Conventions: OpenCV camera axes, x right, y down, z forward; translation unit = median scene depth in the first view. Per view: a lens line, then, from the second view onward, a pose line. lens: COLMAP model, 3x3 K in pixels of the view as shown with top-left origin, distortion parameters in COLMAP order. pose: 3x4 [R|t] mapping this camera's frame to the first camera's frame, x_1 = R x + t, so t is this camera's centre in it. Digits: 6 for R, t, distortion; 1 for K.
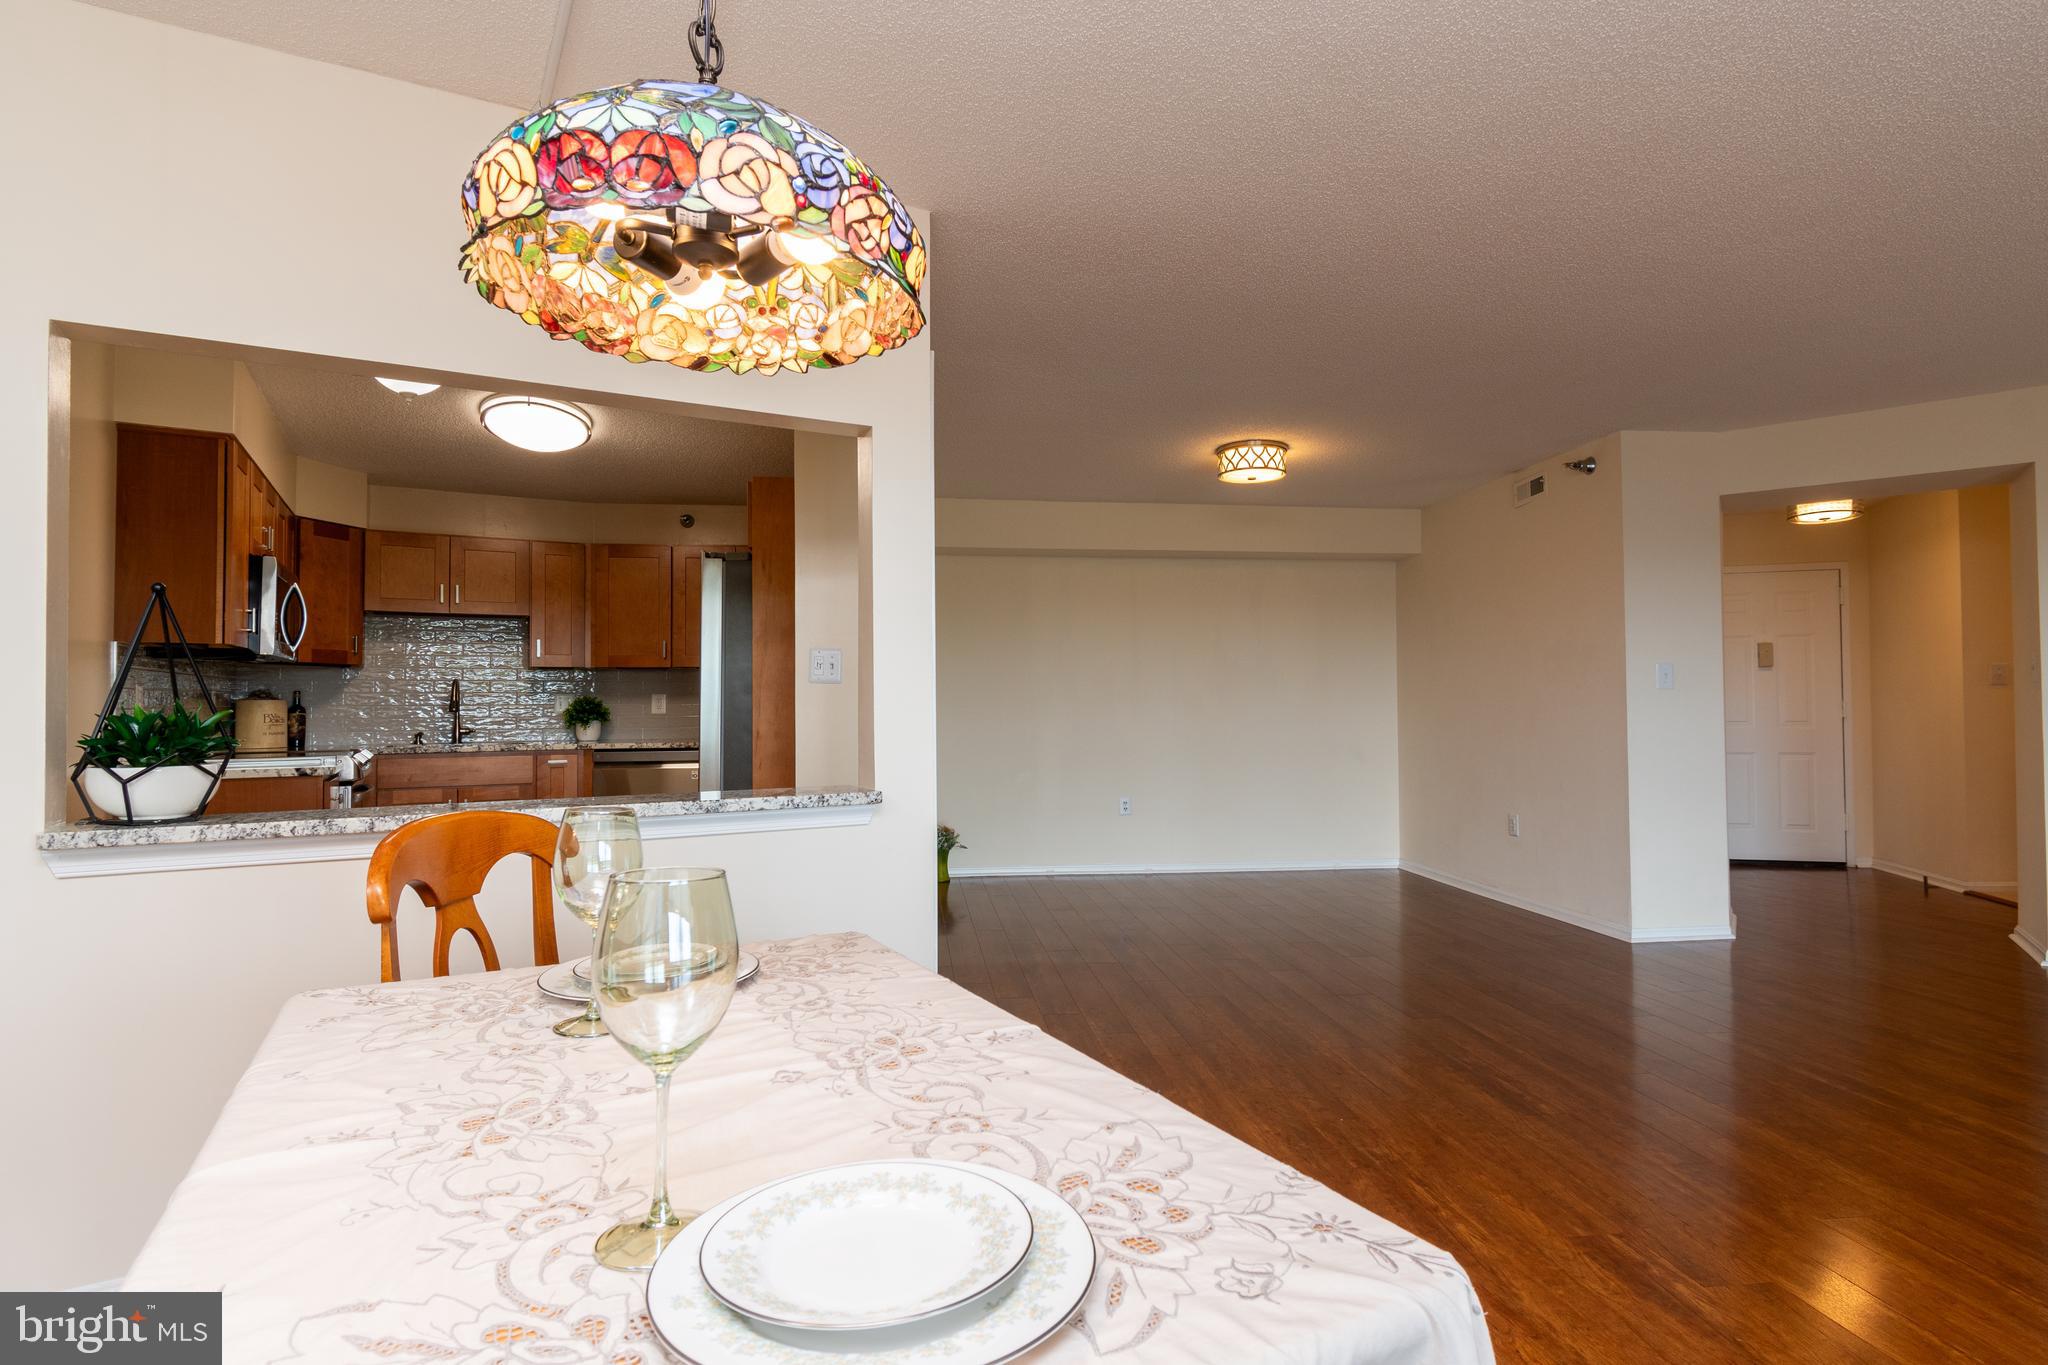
lens RADIAL K [[1050.5, 0, 1024.0], [0, 1050.5, 682.5], [0, 0, 1]] dist [0.000740, -0.000191]
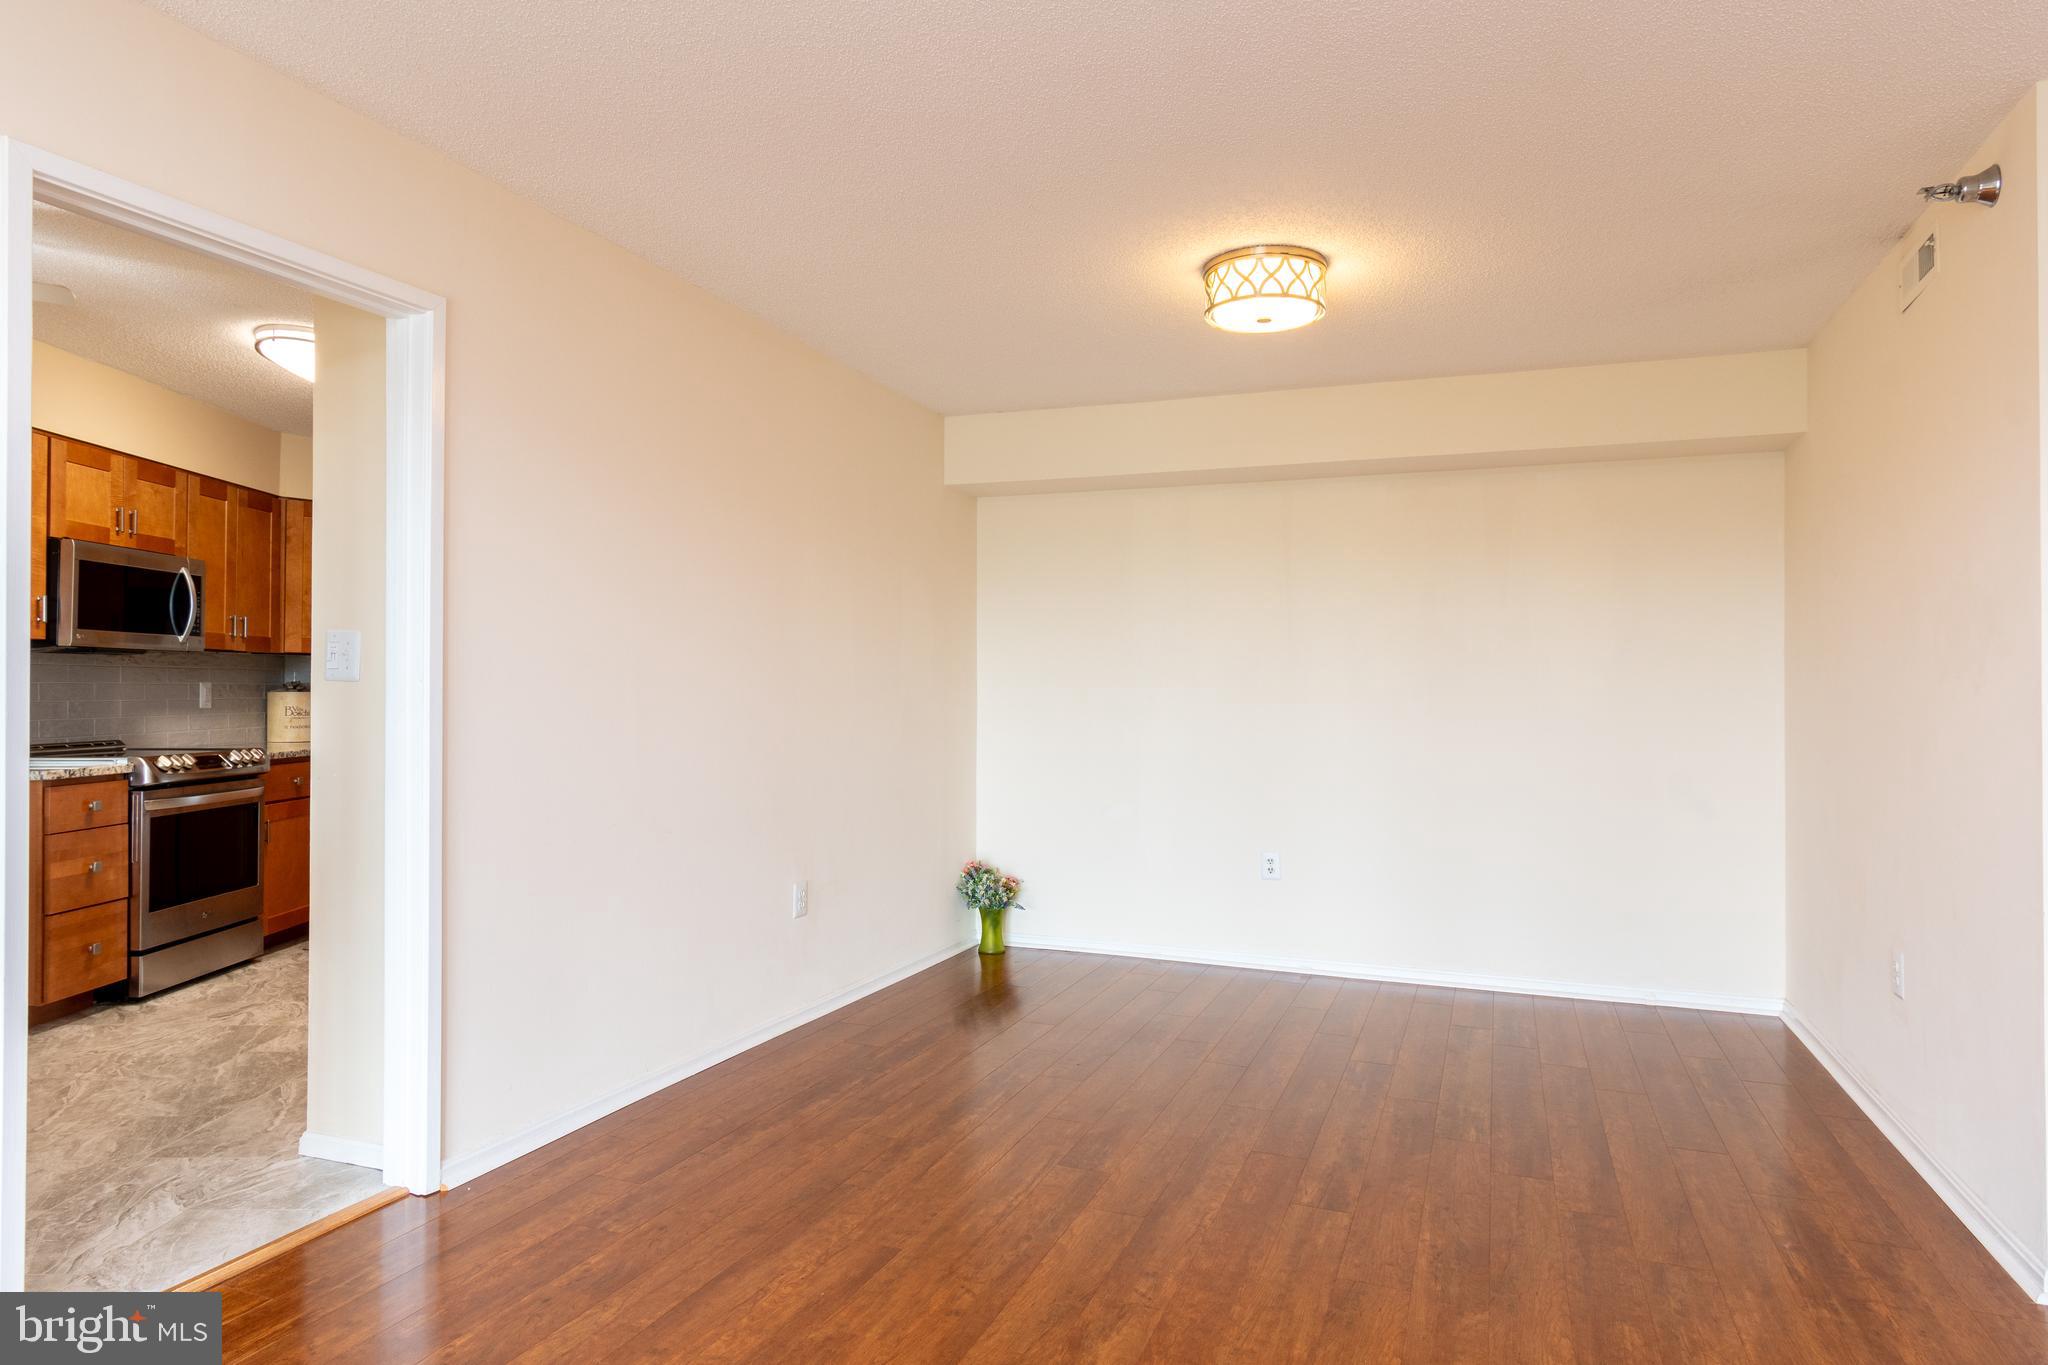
lens RADIAL K [[1209.0, 0, 1024.0], [0, 1209.0, 682.5], [0, 0, 1]] dist [-0.028523, 0.000604]
pose [[0.884783, 0.003921, -0.465986, 0.376310], [0.000374, 0.999958, 0.009125, -0.001780], [0.466002, -0.008248, 0.884745, 0.337925]]
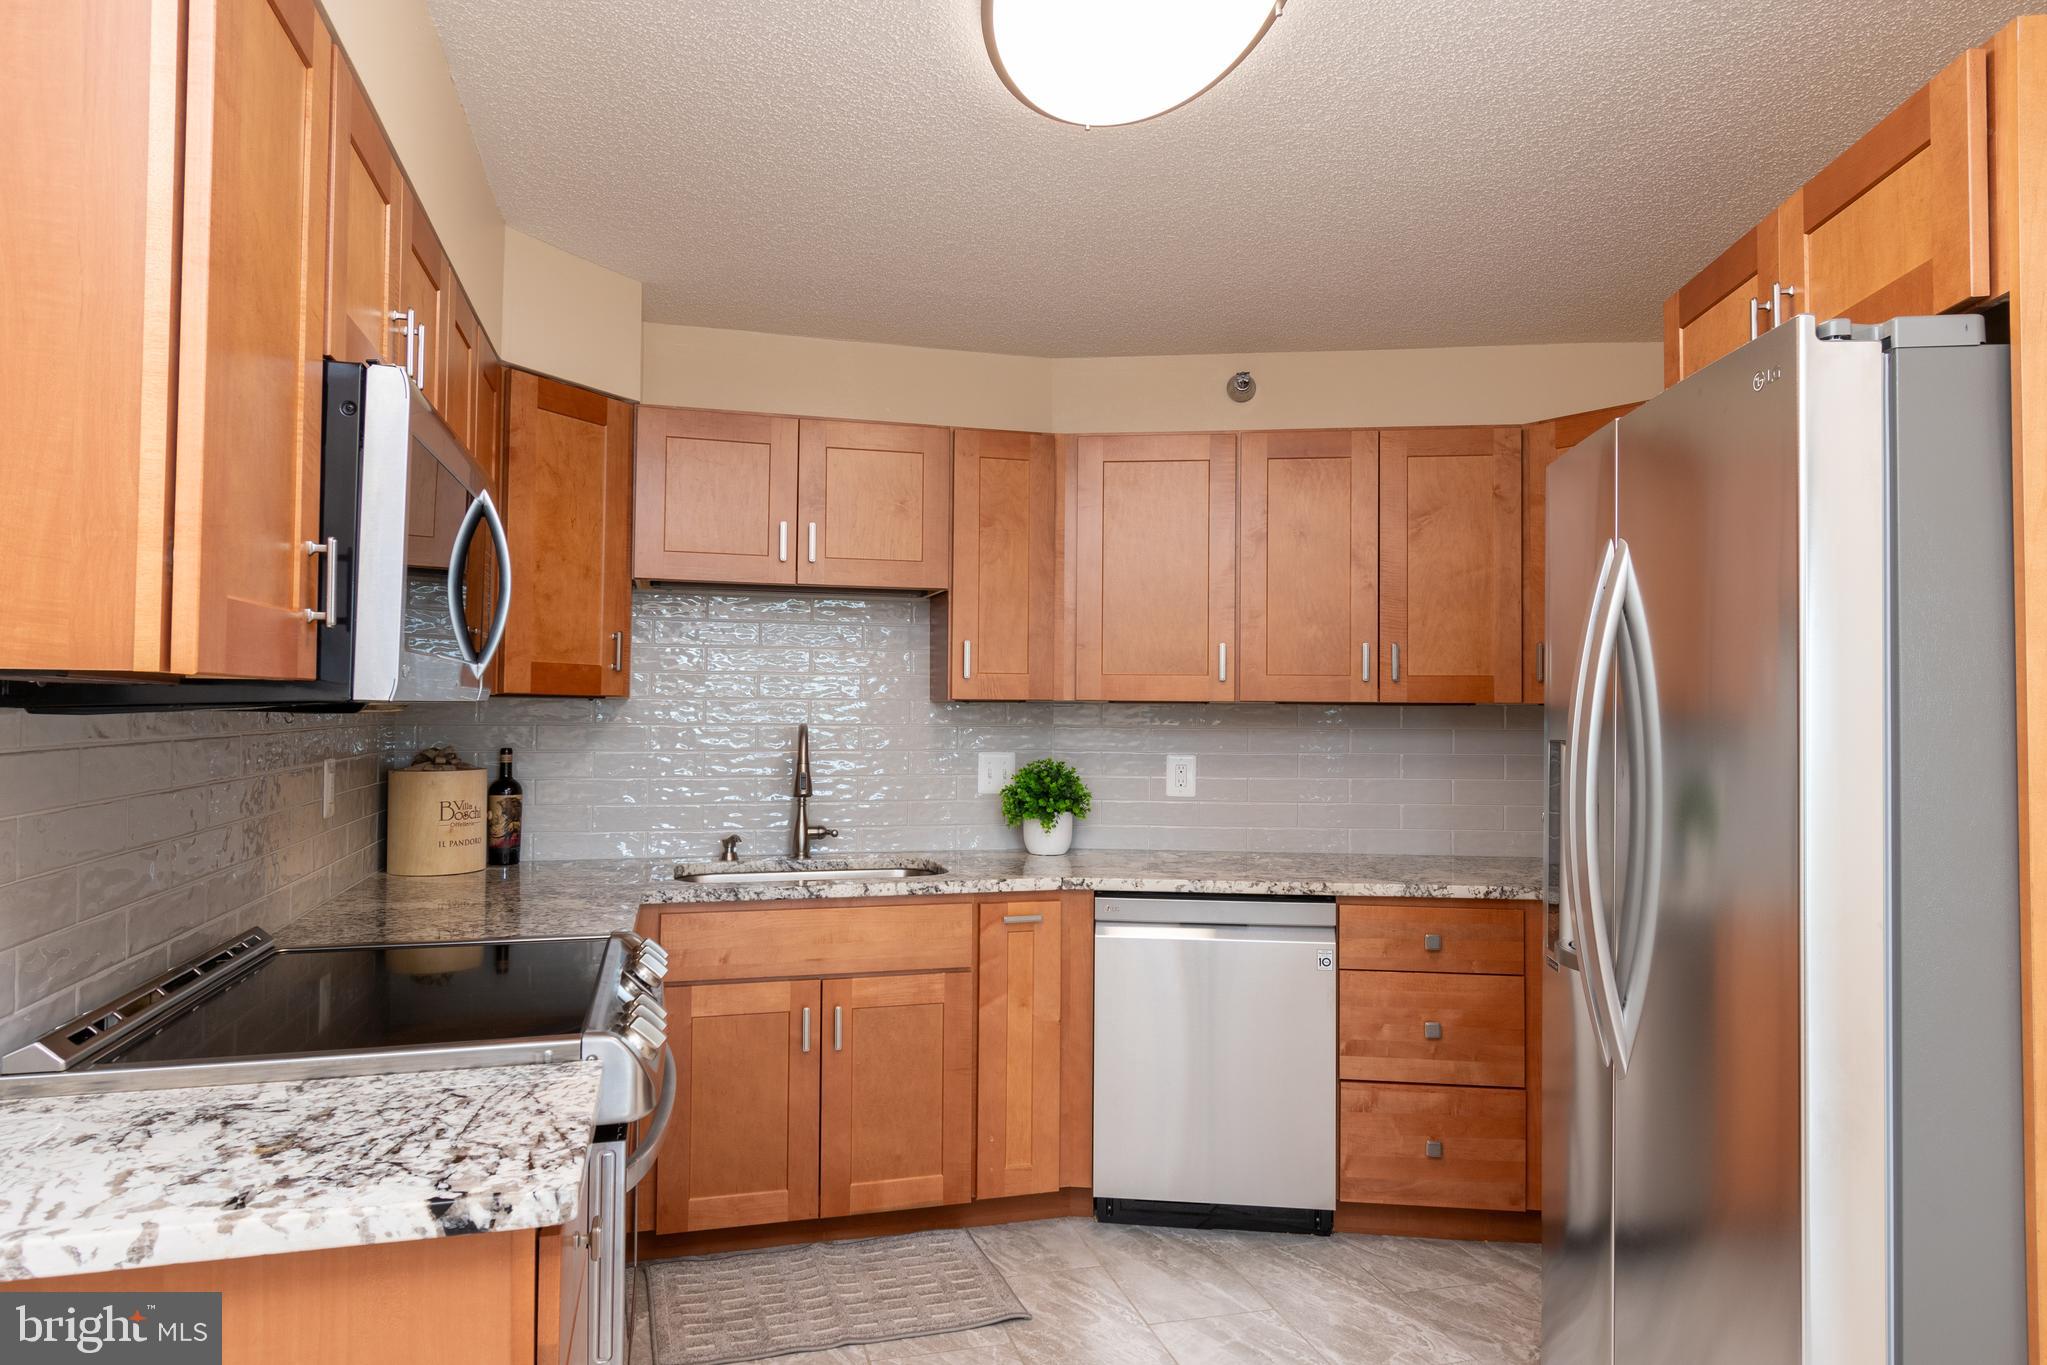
lens RADIAL K [[1261.2, 0, 1023.5], [0, 1261.2, 682.5], [0, 0, 1]] dist [0.000219, 0.000223]
pose [[0.971883, 0.007762, -0.235336, -0.332270], [-0.008506, 0.999962, -0.002147, -0.023140], [0.235310, 0.004089, 0.971912, 0.504140]]
